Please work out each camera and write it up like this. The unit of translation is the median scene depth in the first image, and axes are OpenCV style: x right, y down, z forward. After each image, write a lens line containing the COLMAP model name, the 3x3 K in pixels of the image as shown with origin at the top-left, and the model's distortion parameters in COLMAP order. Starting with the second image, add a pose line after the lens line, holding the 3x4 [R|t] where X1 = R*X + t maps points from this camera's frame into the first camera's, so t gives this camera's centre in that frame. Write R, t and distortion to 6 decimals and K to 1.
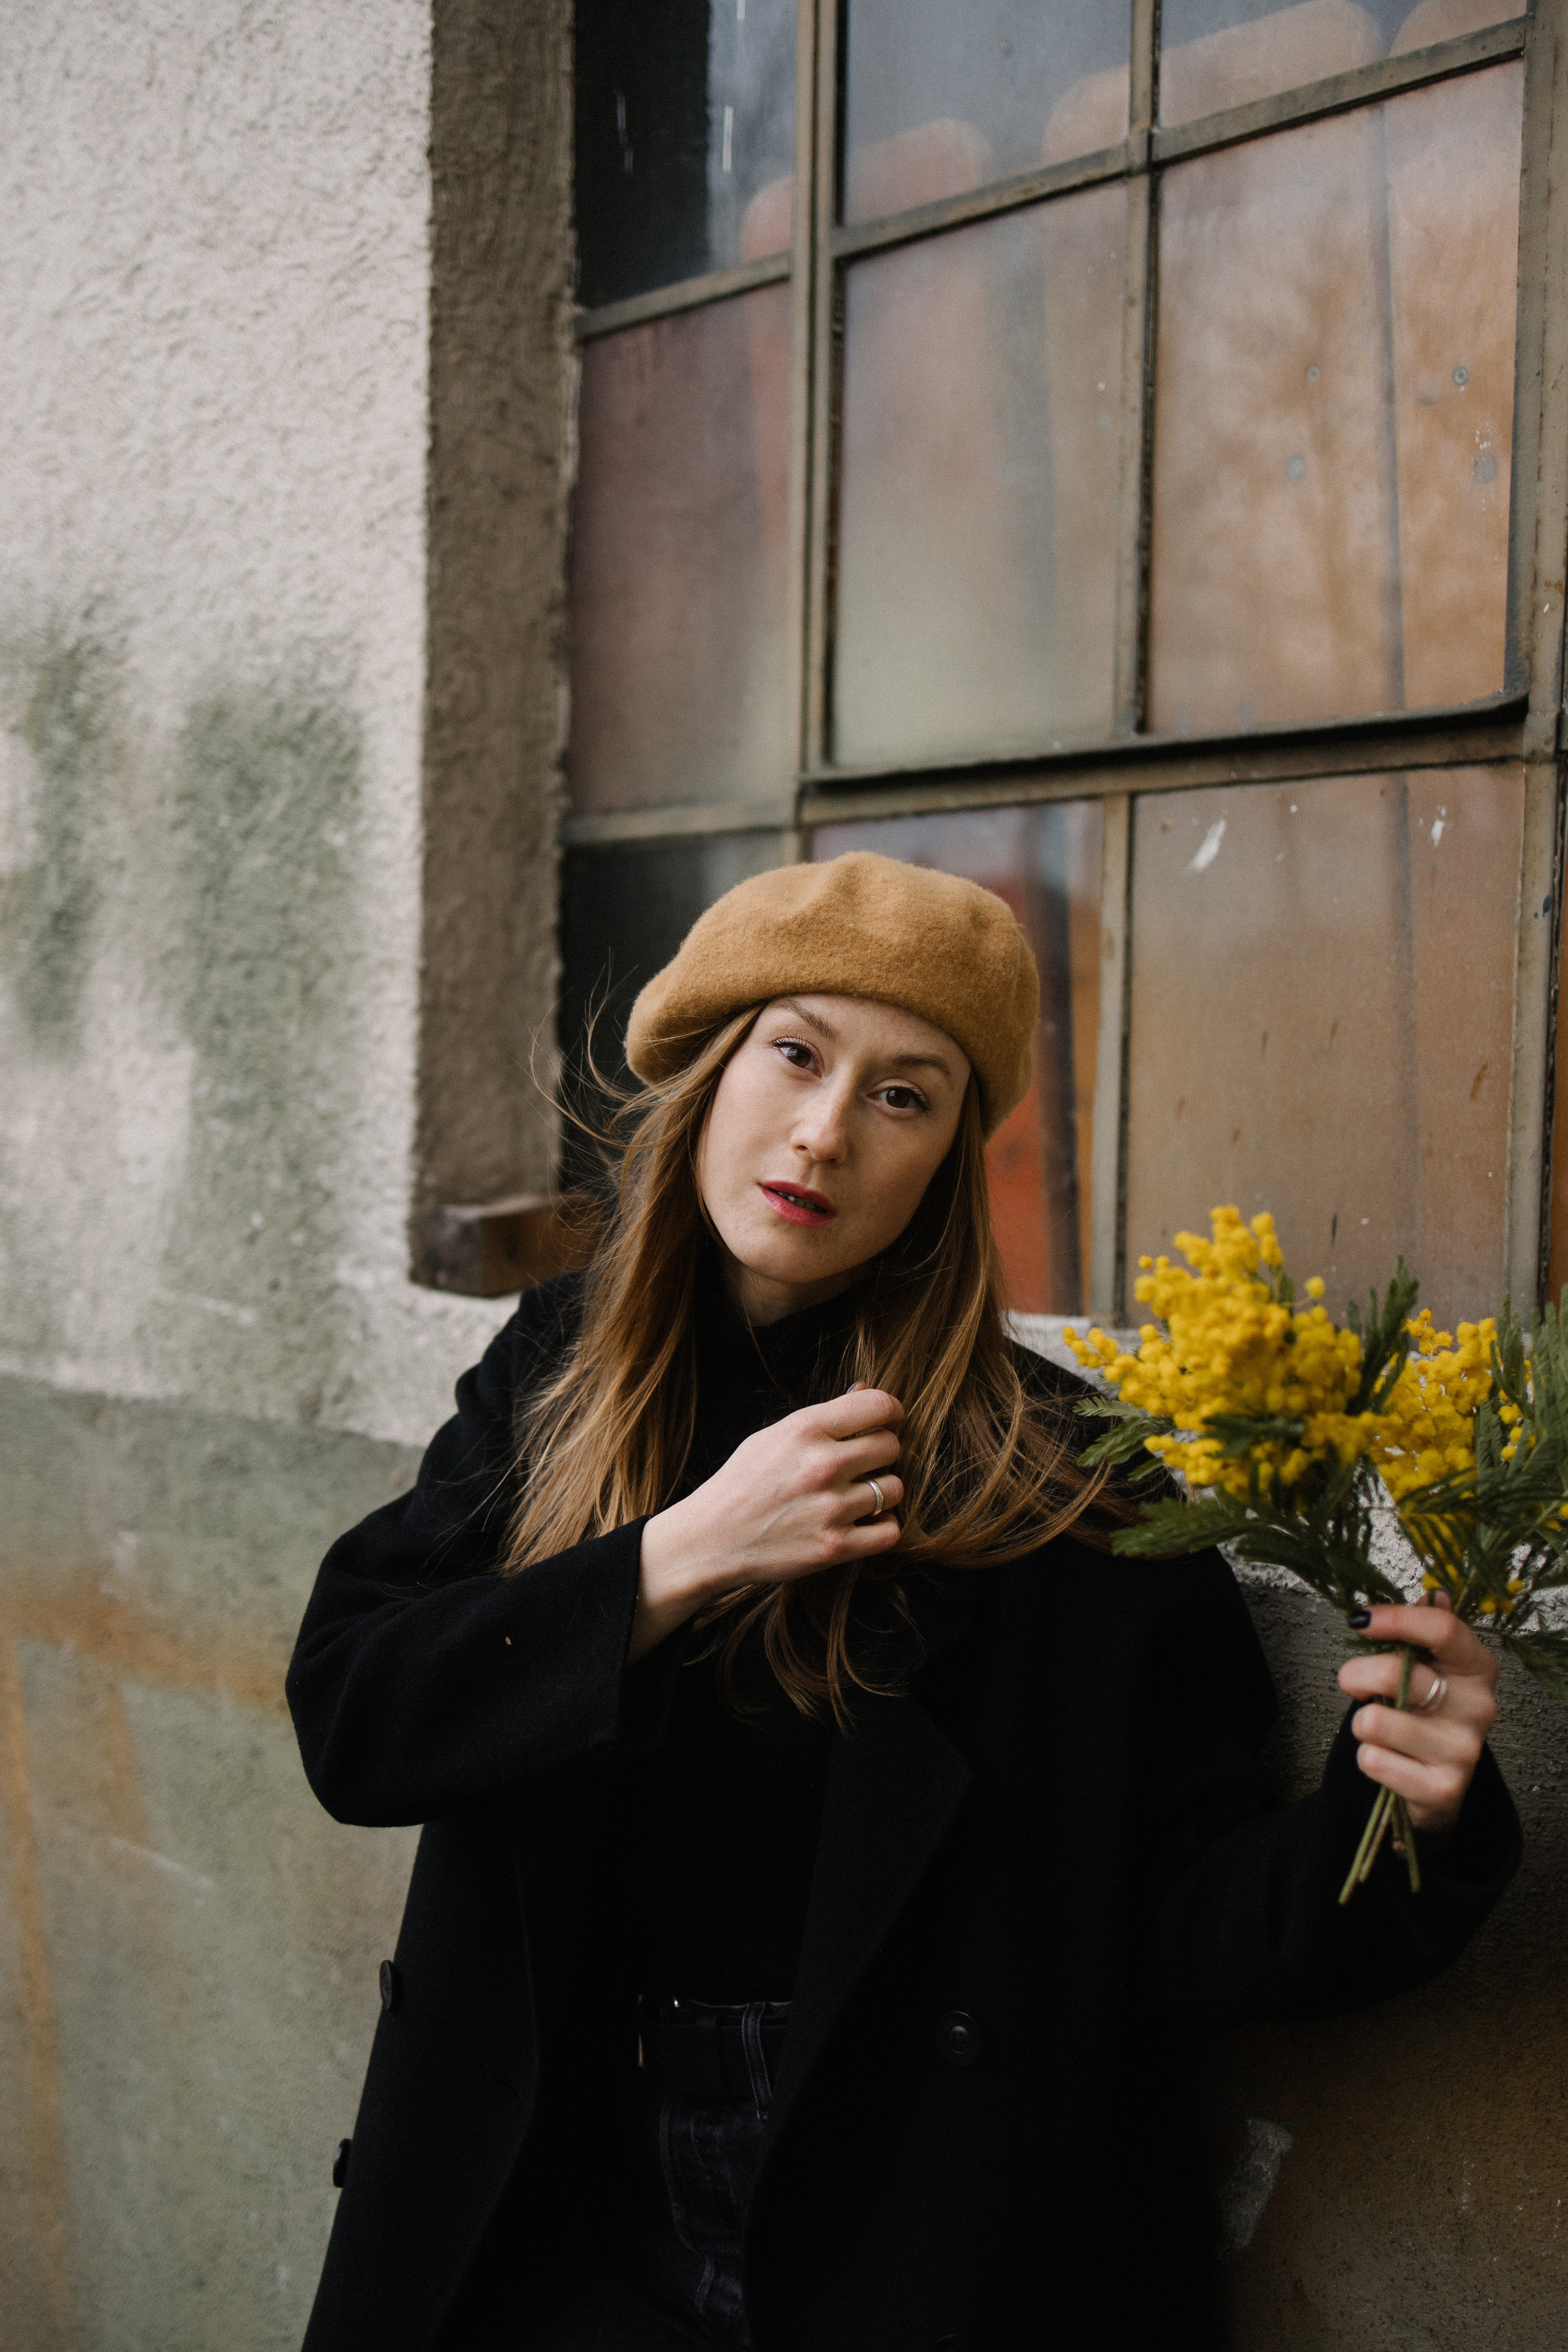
lens RADIAL K [[2363.2, 0, 750.6], [0, 2363.2, 1189.6], [0, 0, 1]] dist [0.009024, 0.000000]
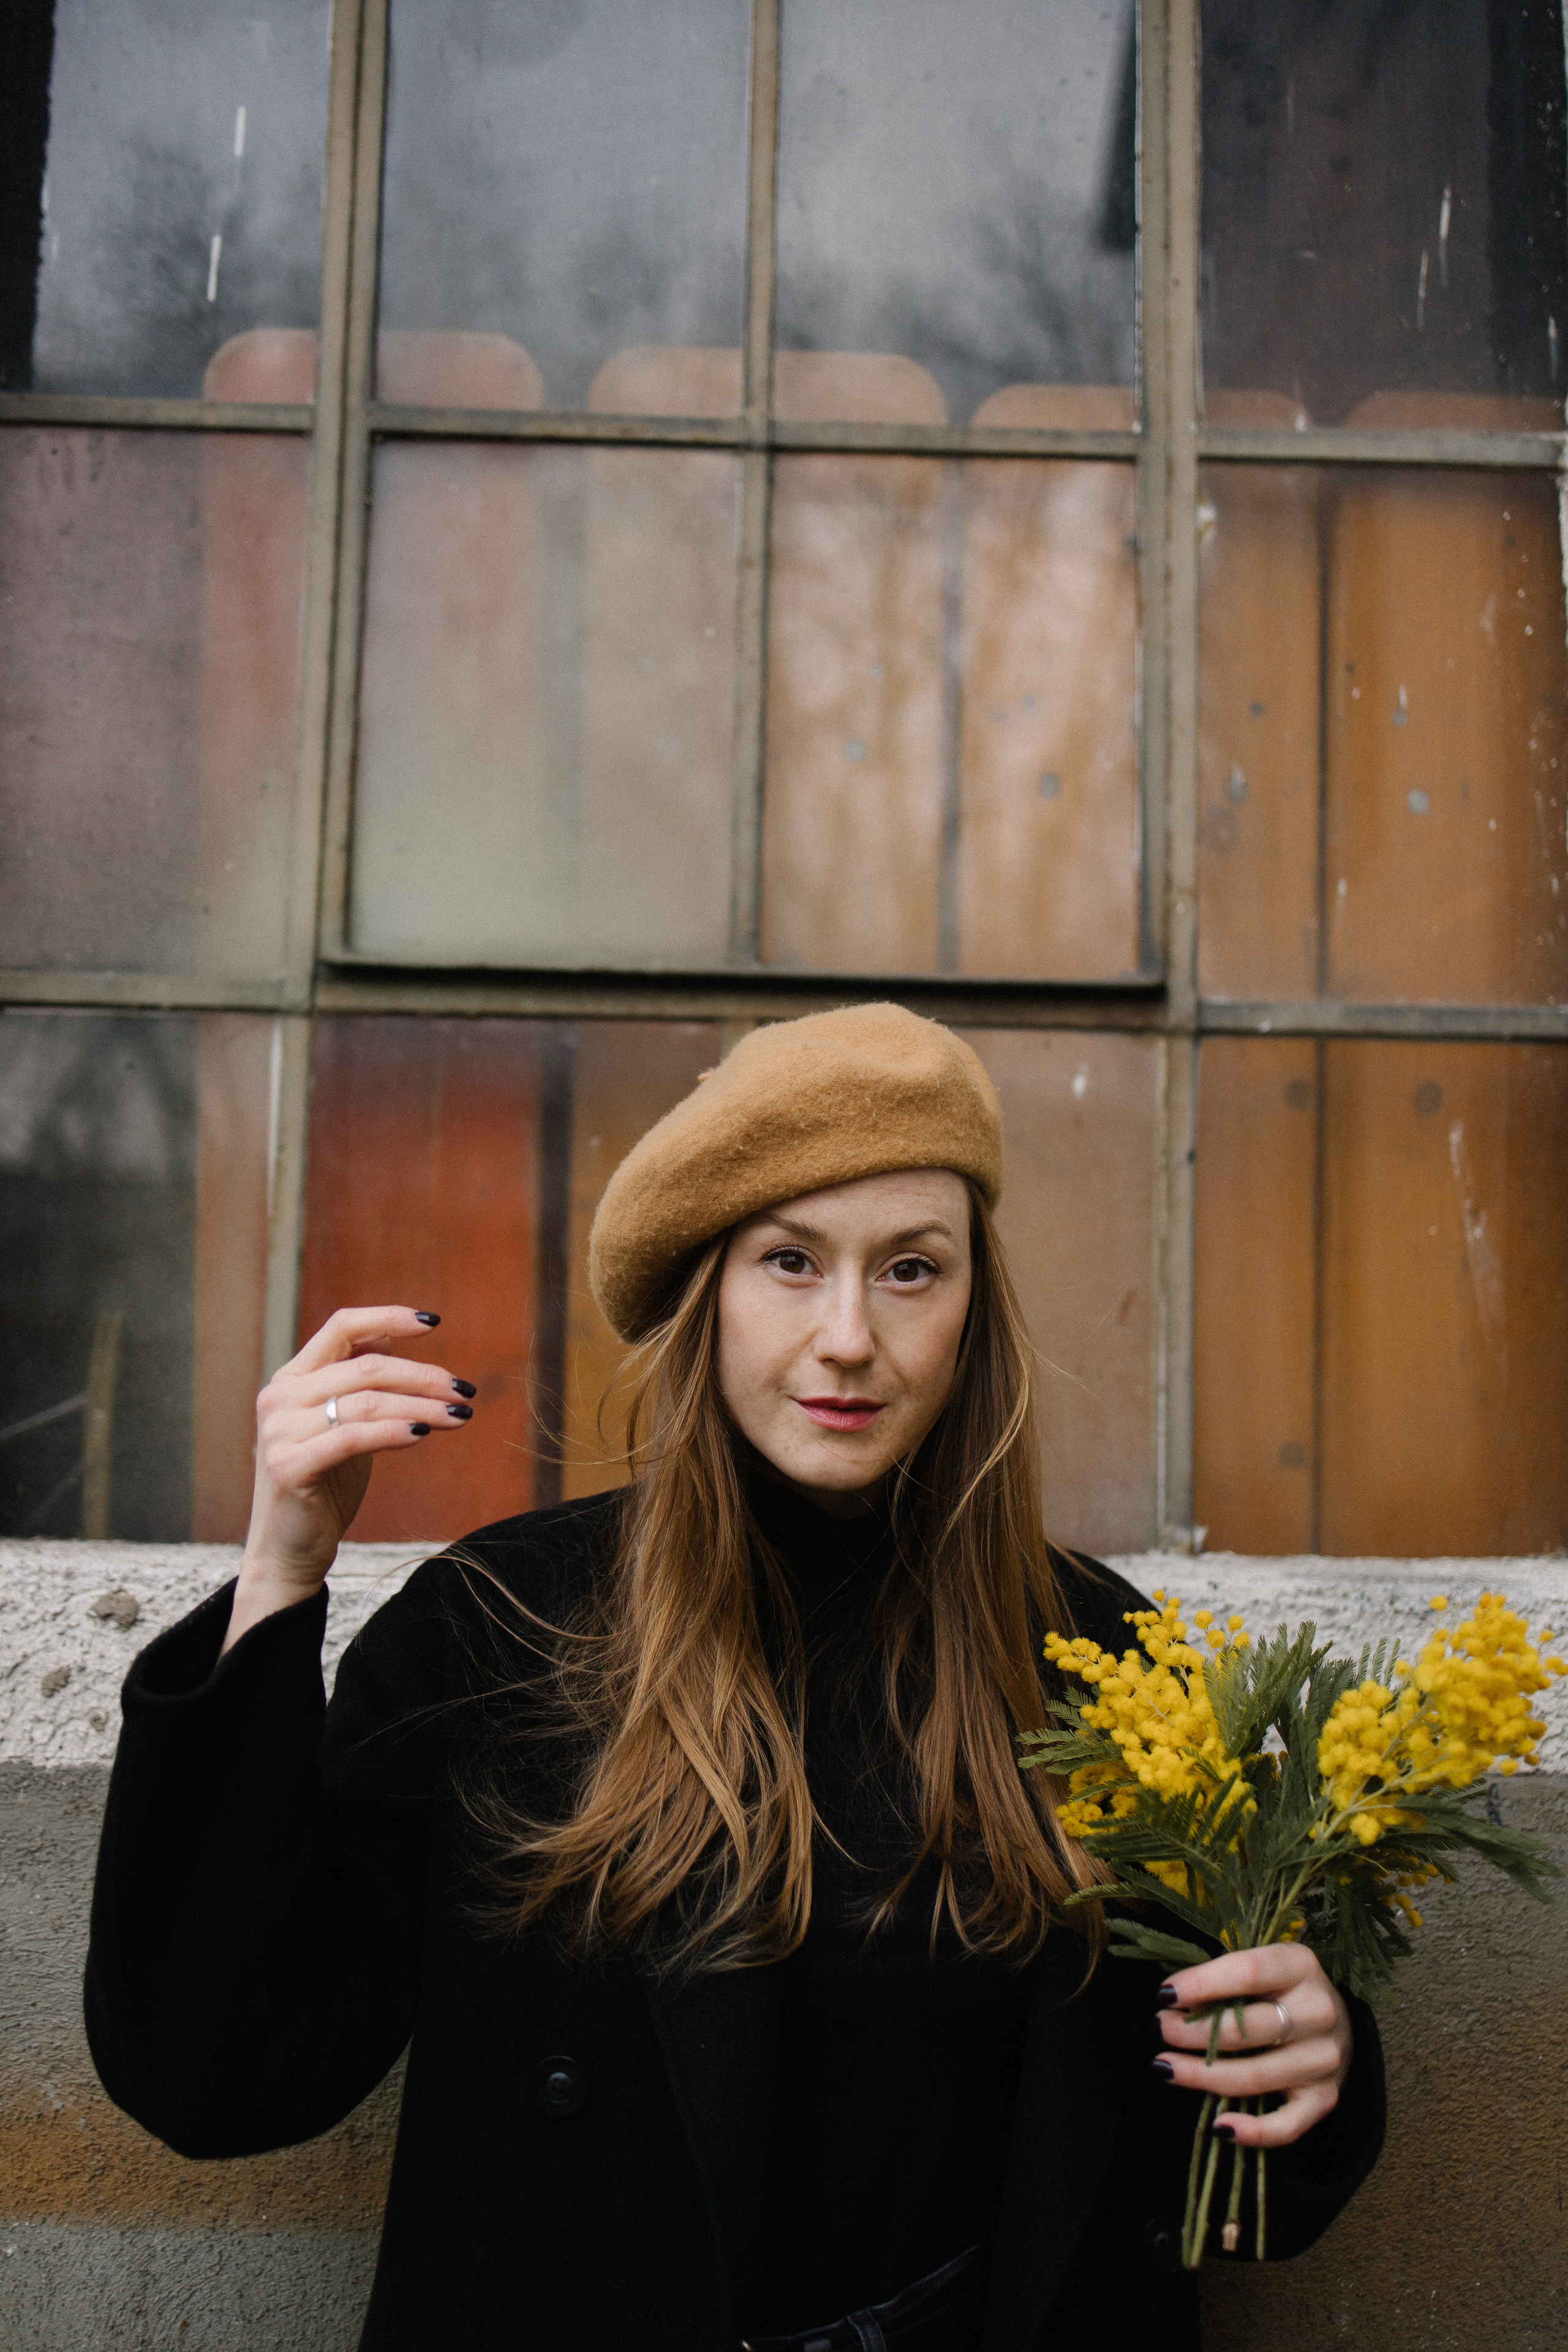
lens RADIAL K [[2363.2, 0, 773.2], [0, 2363.2, 1194.0], [0, 0, 1]] dist [0.009024, 0.000000]
pose [[0.709366, 0.092556, 0.698737, -0.453223], [0.018532, 0.988549, -0.149759, 0.050129], [-0.704596, 0.119182, 0.699528, 0.244729]]
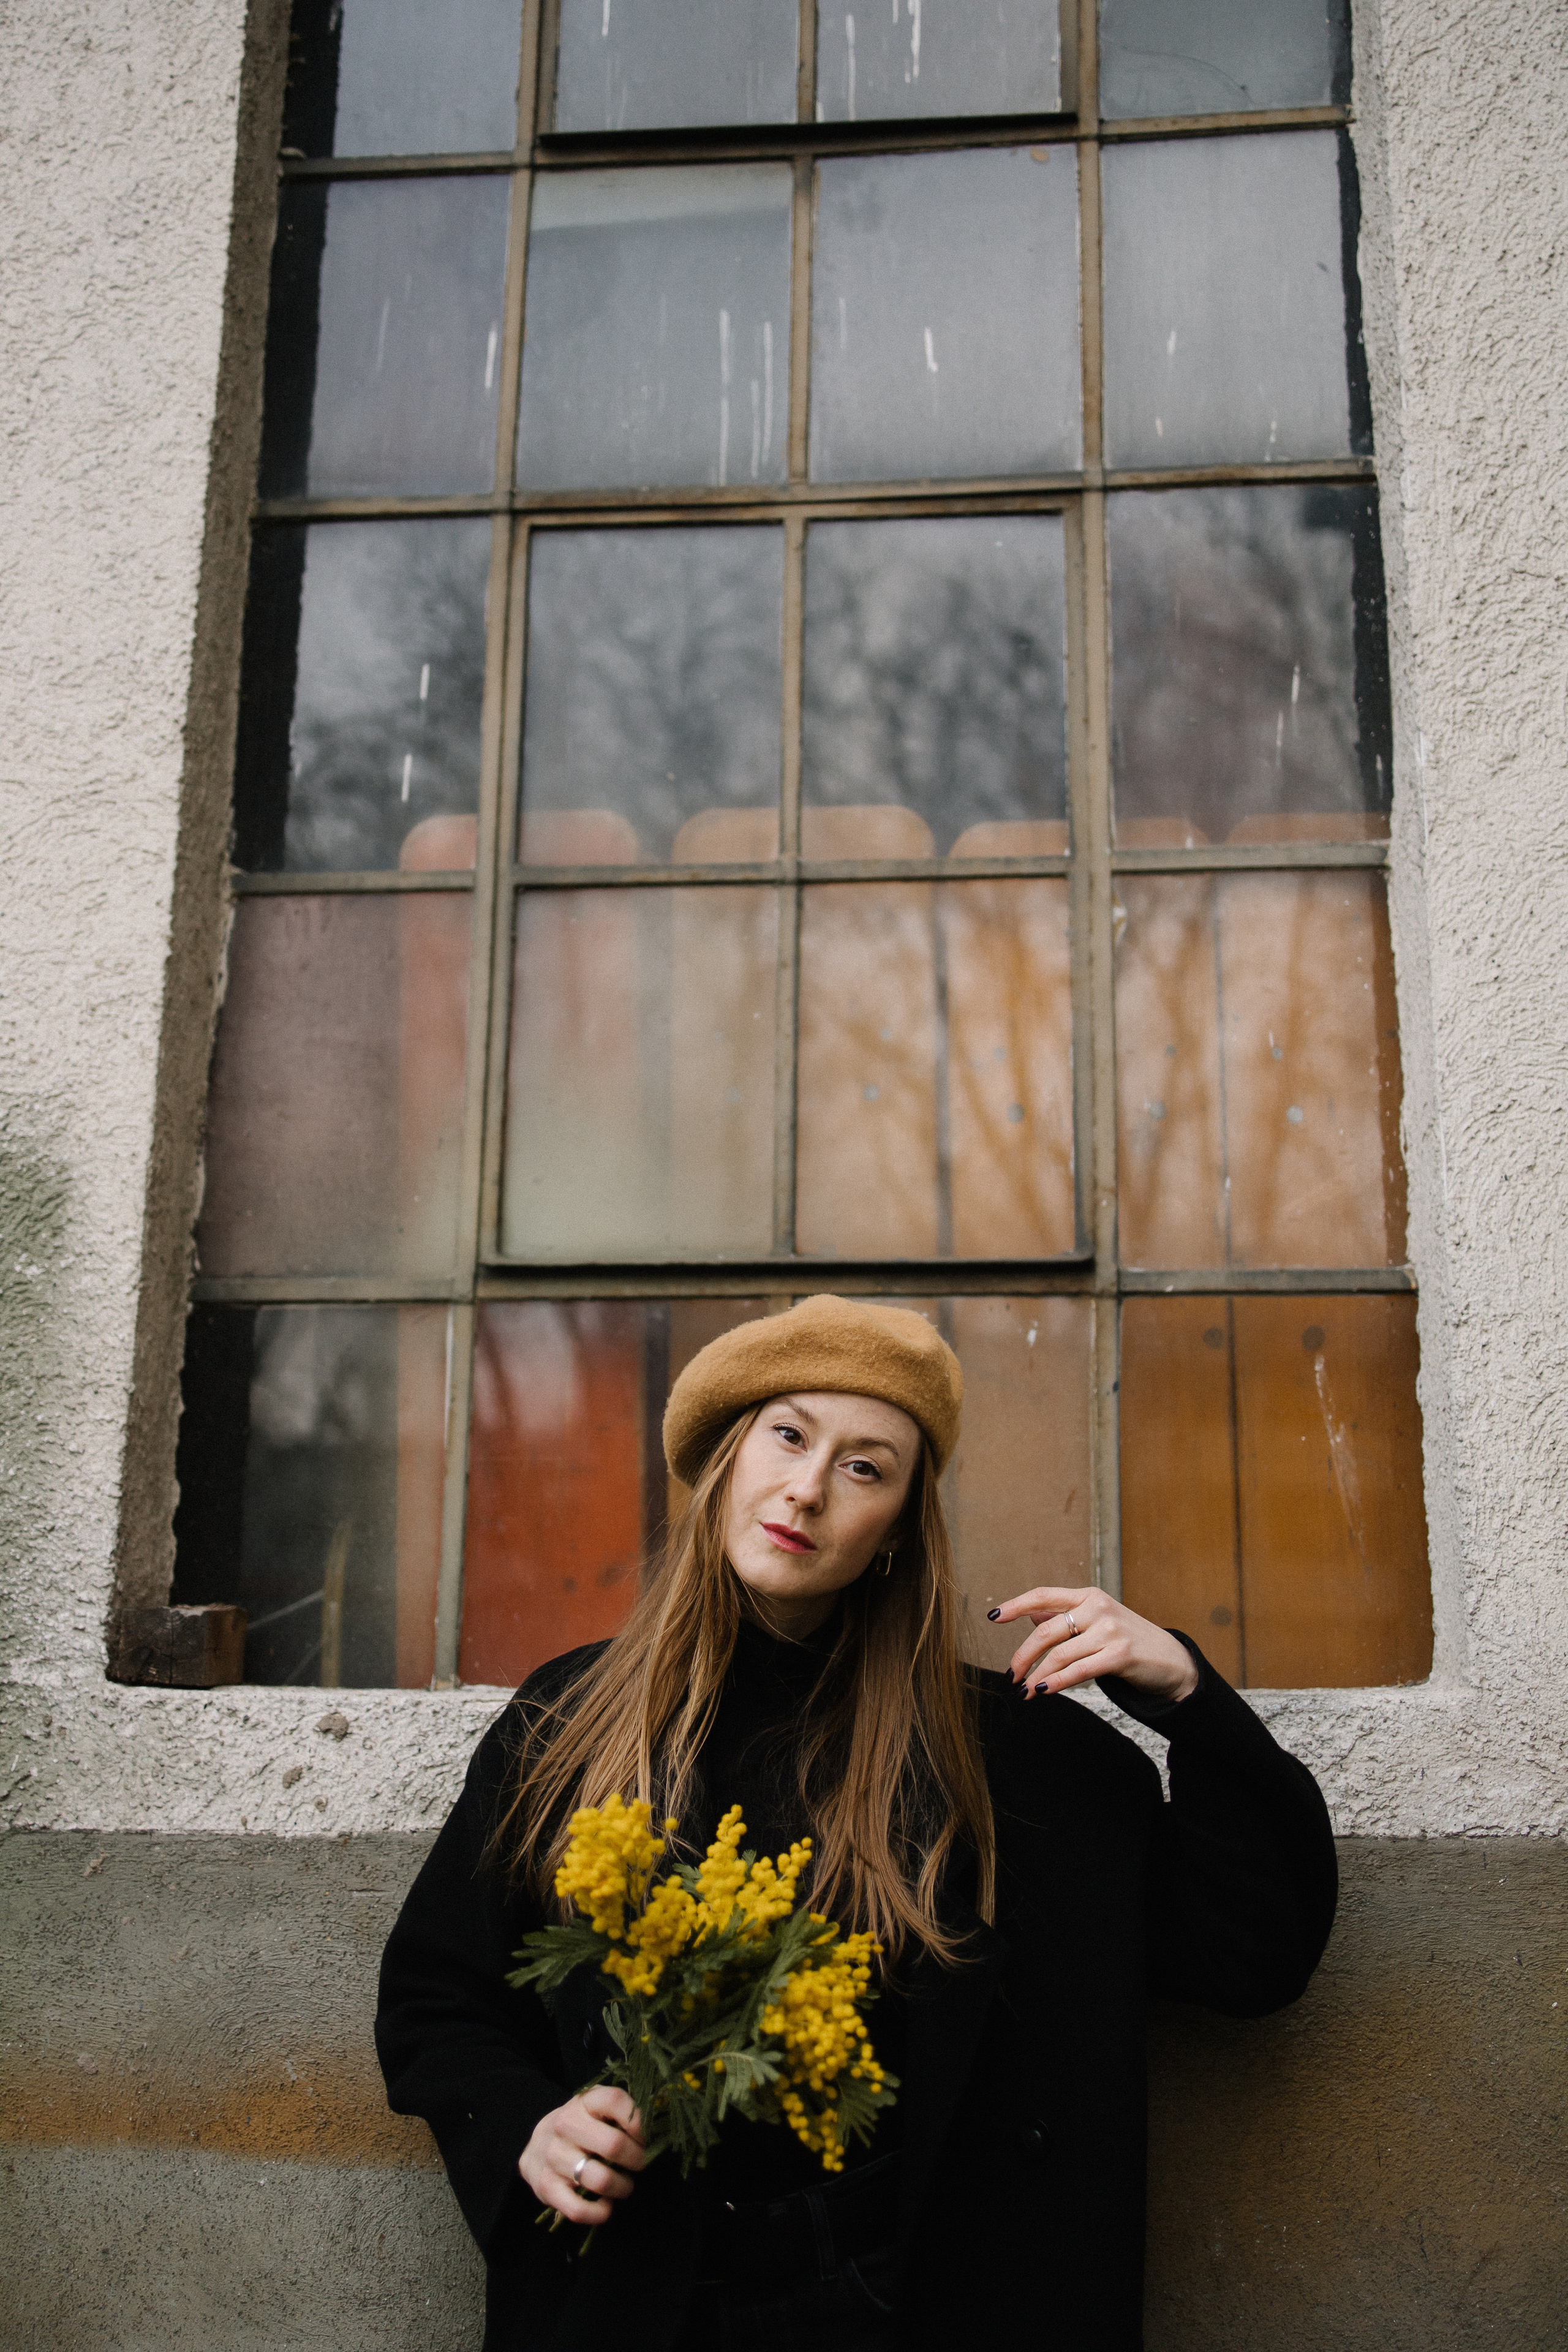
lens RADIAL K [[2363.2, 0, 769.7], [0, 2363.2, 1184.8], [0, 0, 1]] dist [0.009024, 0.000000]
pose [[0.789553, 0.140256, 0.597440, -0.581960], [0.025851, 0.965067, -0.260725, 0.111348], [-0.613138, 0.221301, 0.758345, -0.053219]]
